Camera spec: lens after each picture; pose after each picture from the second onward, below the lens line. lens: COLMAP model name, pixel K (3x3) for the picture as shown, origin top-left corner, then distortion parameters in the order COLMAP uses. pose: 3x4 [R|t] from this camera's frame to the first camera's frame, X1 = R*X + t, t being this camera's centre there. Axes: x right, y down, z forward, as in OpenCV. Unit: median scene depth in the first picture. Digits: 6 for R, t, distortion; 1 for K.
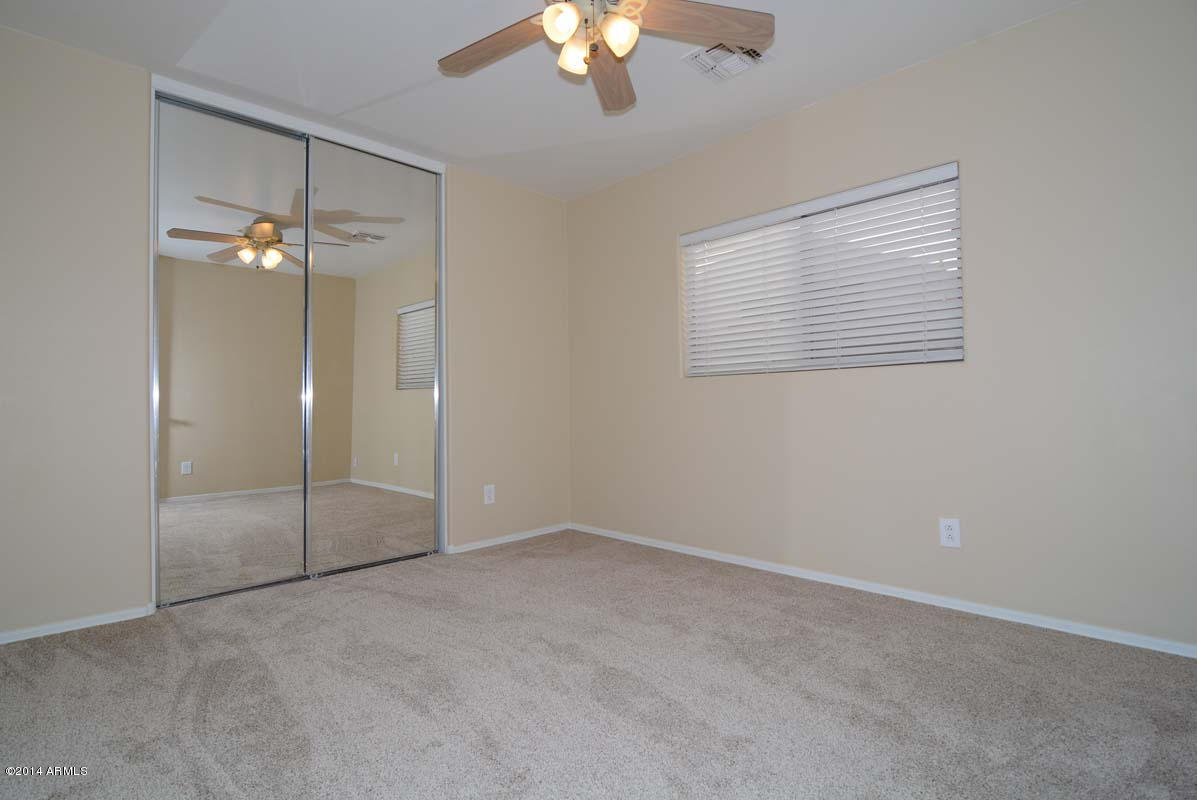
lens RADIAL K [[572.6, 0, 592.7], [0, 572.6, 404.0], [0, 0, 1]] dist [-0.015589, -0.001816]
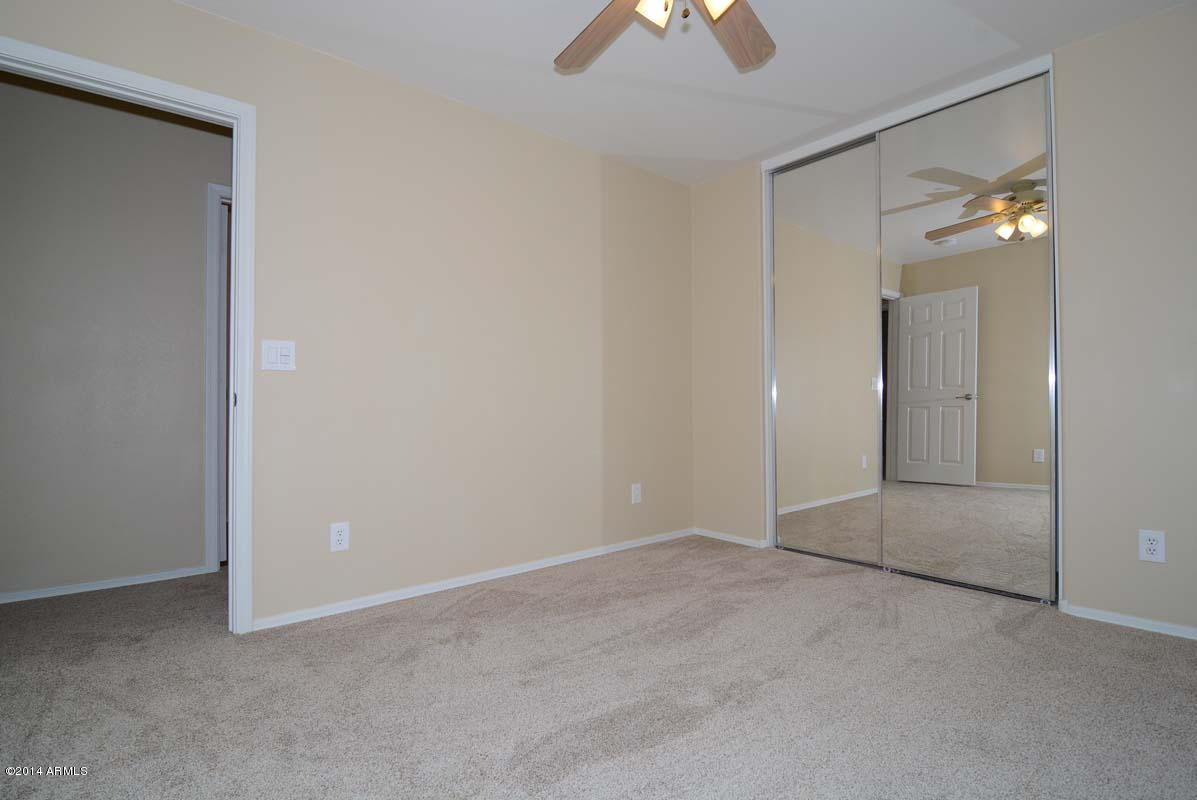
lens RADIAL K [[572.6, 0, 592.7], [0, 572.6, 400.0], [0, 0, 1]] dist [-0.015589, -0.001816]
pose [[-0.072461, 0.000686, -0.997371, 0.553267], [0.009783, 0.999952, -0.000023, 0.000042], [0.997323, -0.009759, -0.072464, 0.569274]]
